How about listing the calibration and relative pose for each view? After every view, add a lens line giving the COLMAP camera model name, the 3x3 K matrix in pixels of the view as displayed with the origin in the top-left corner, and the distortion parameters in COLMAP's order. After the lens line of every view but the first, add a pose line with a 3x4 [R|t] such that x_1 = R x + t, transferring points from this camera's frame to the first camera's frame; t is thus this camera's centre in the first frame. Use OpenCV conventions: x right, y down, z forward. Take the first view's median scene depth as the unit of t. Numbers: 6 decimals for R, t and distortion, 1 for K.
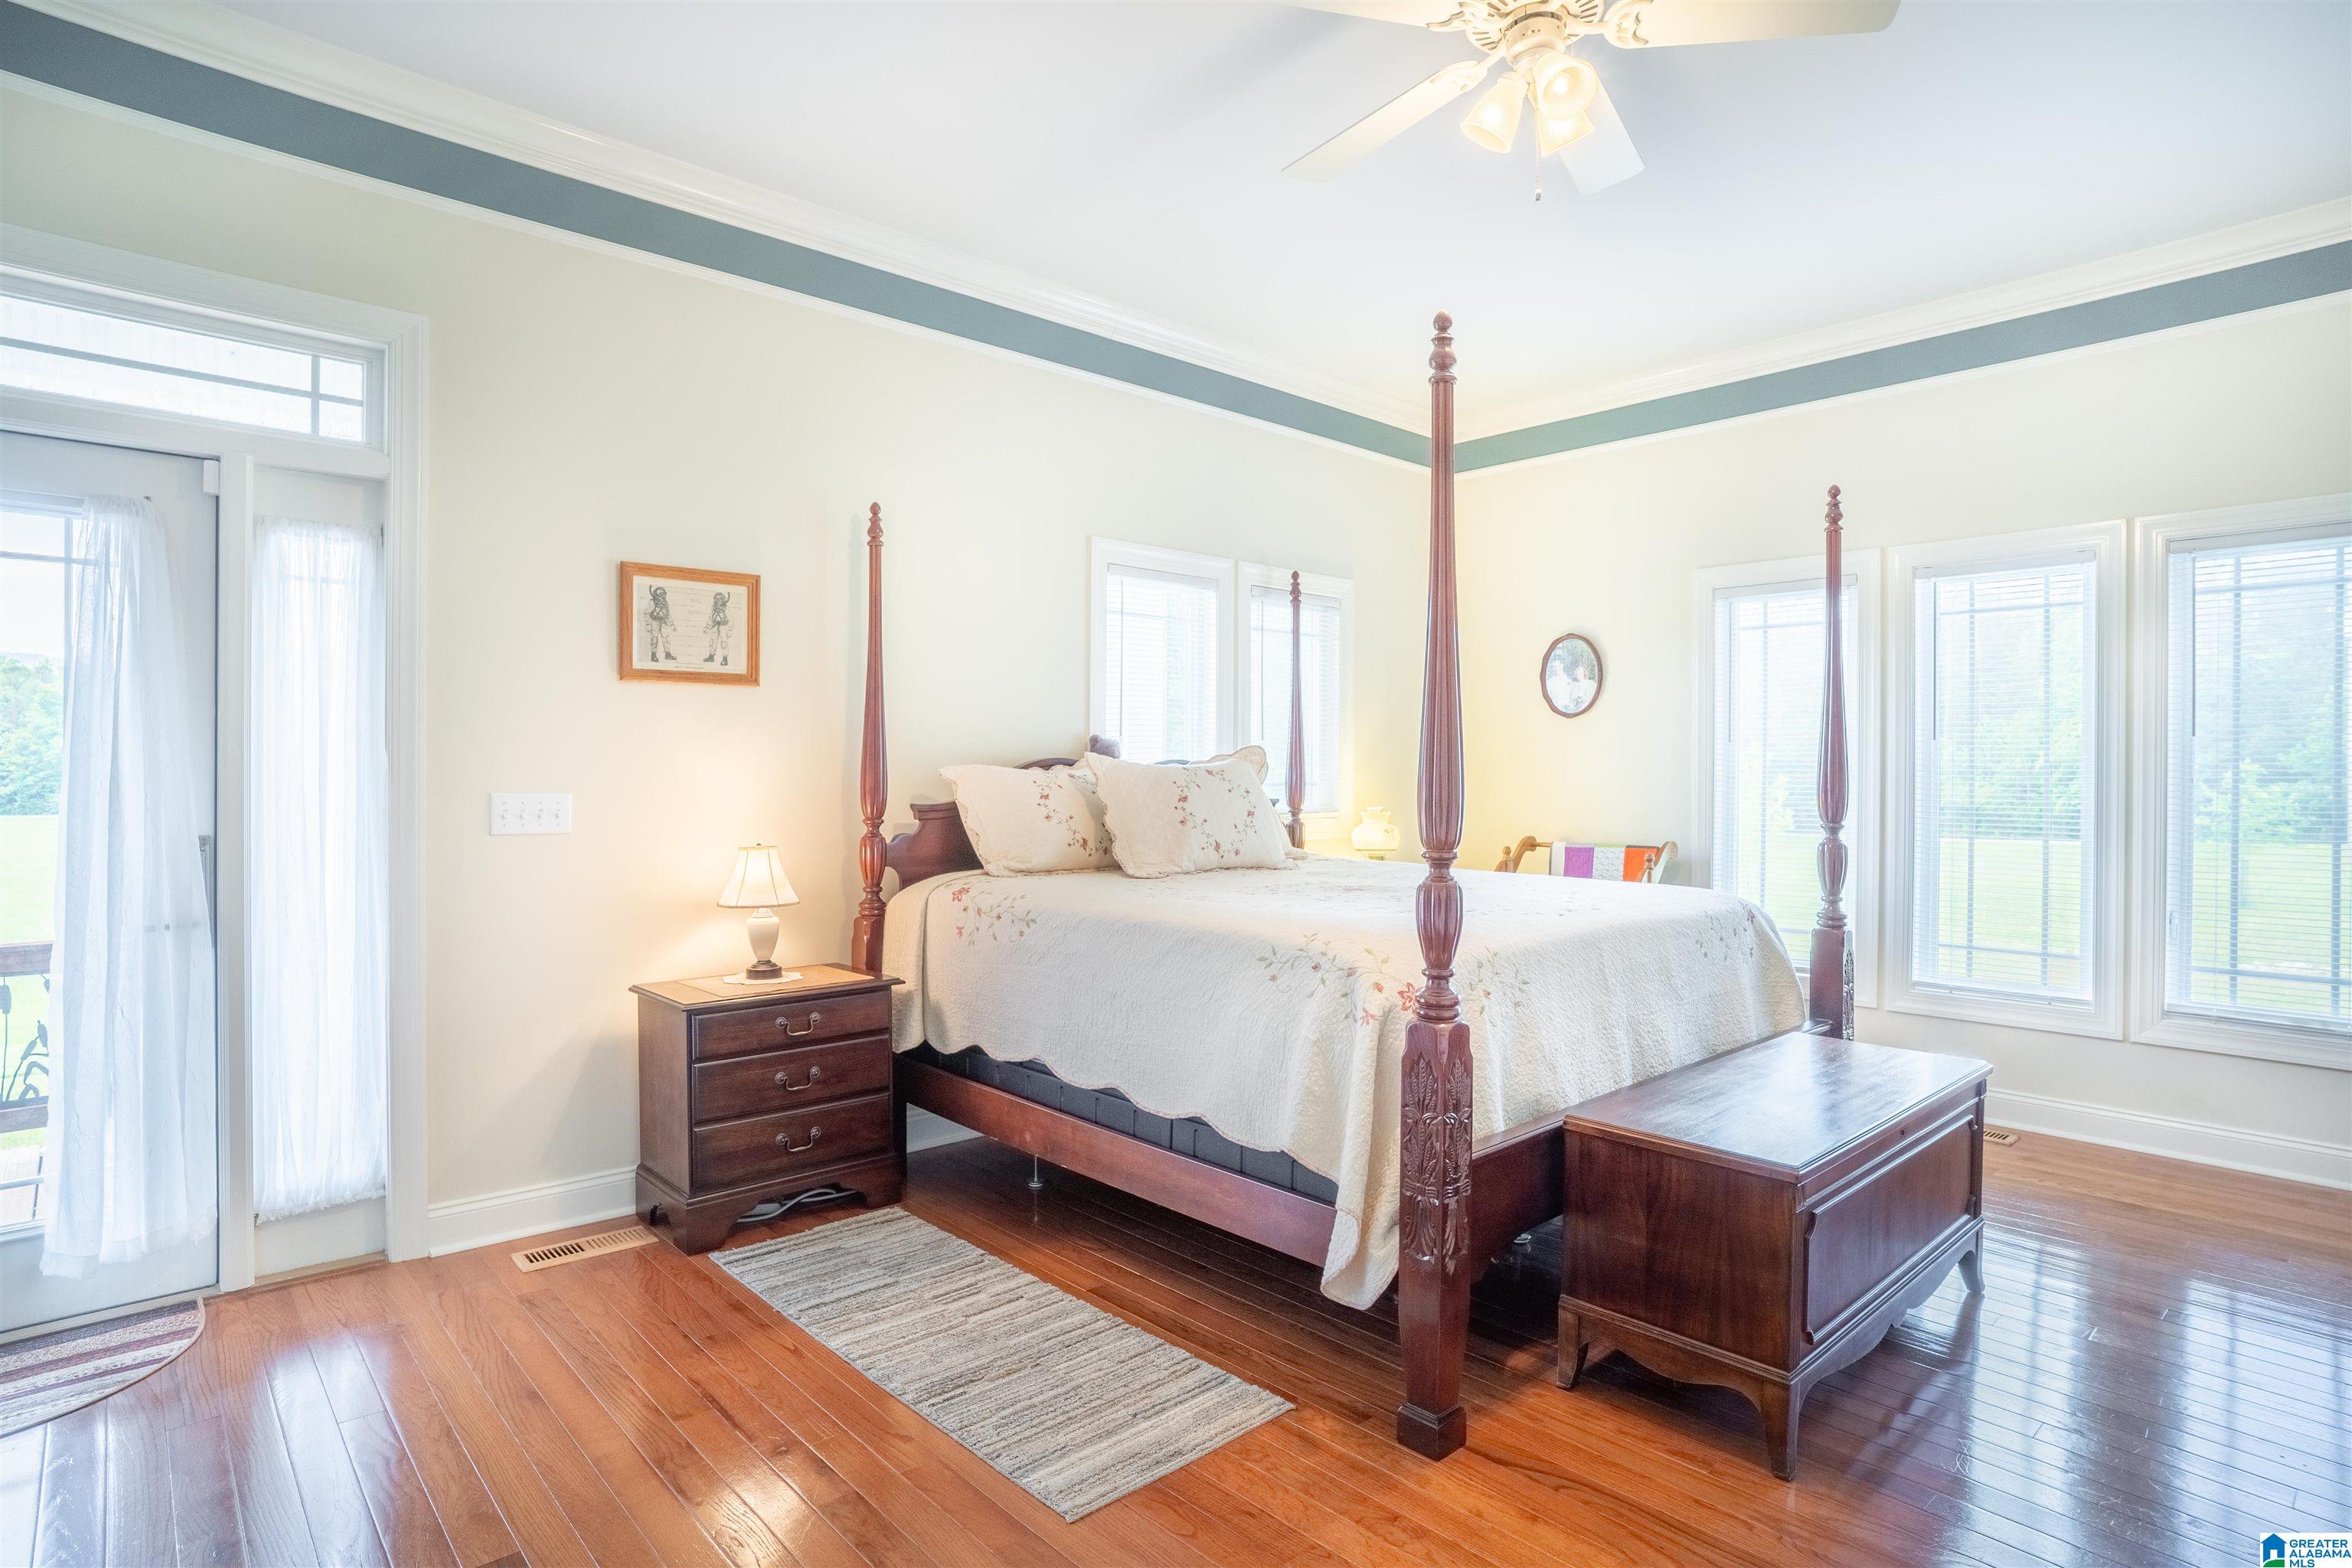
lens RADIAL K [[1221.5, 0, 1176.0], [0, 1221.5, 784.0], [0, 0, 1]] dist [-0.083024, 0.043406]
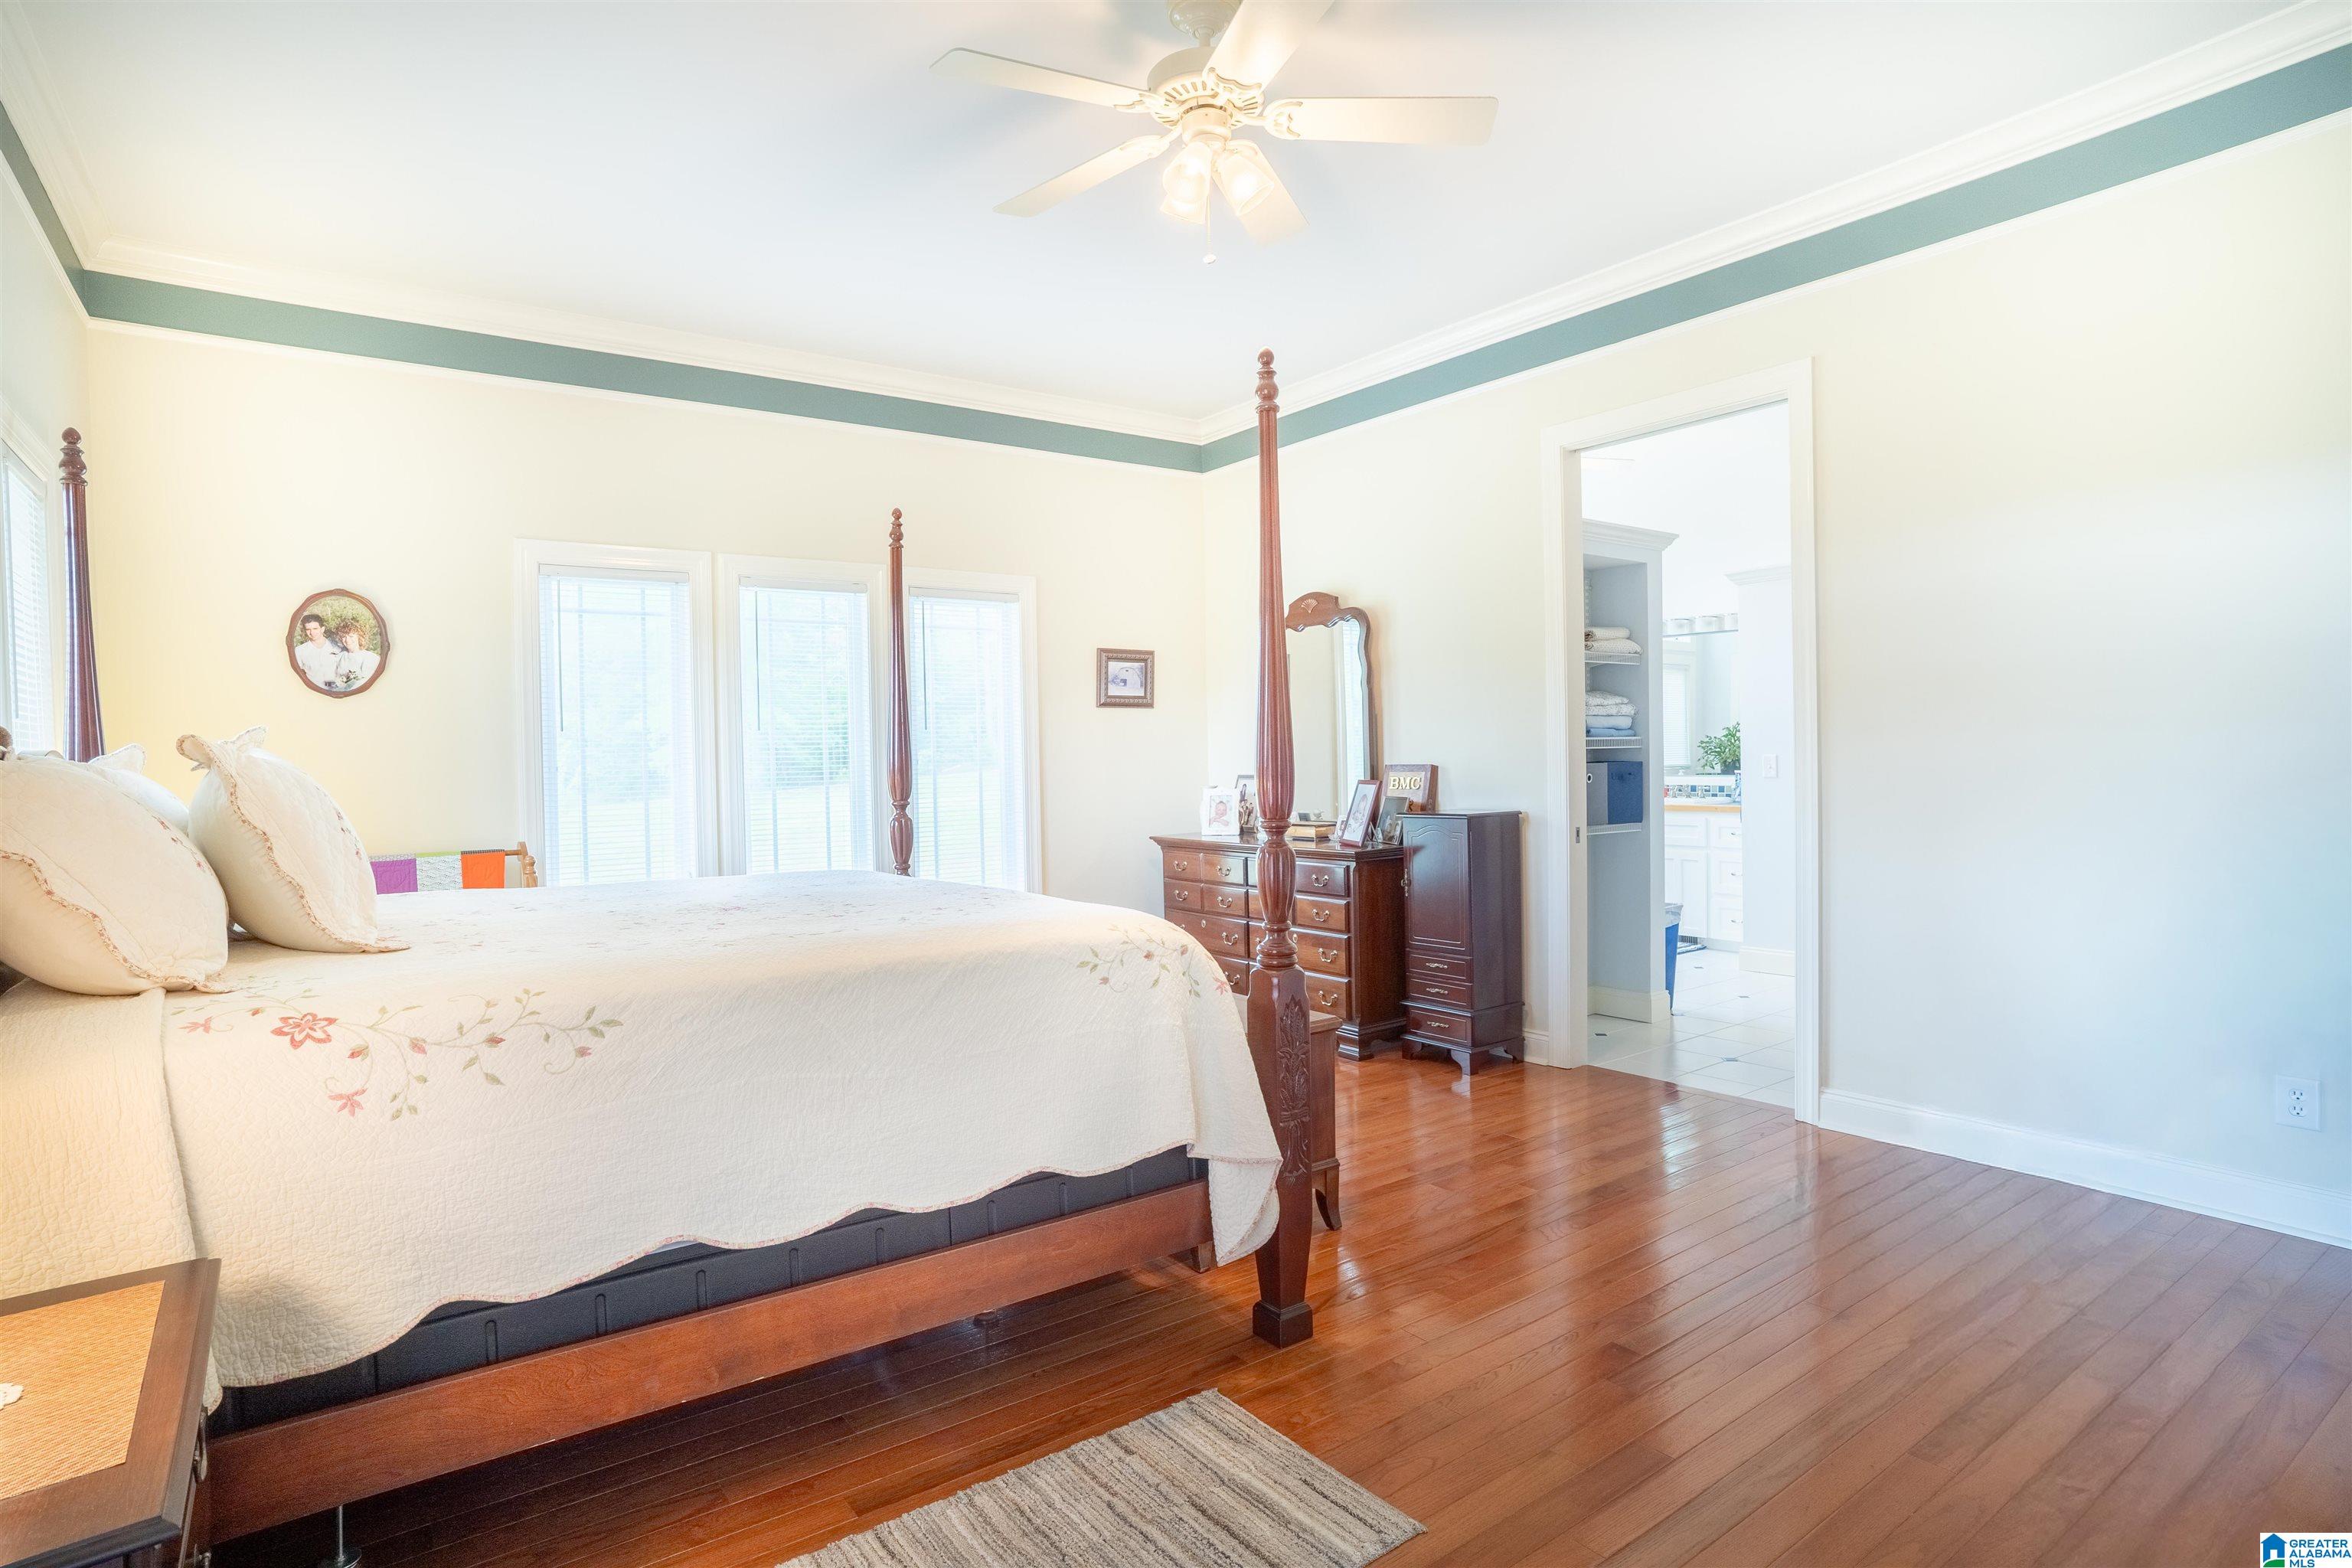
lens RADIAL K [[1221.5, 0, 1176.0], [0, 1221.5, 784.0], [0, 0, 1]] dist [-0.083024, 0.043406]
pose [[0.109396, -0.029449, 0.993562, -0.613941], [0.026961, 0.999281, 0.026650, -0.008258], [-0.993633, 0.023872, 0.110111, 0.632445]]
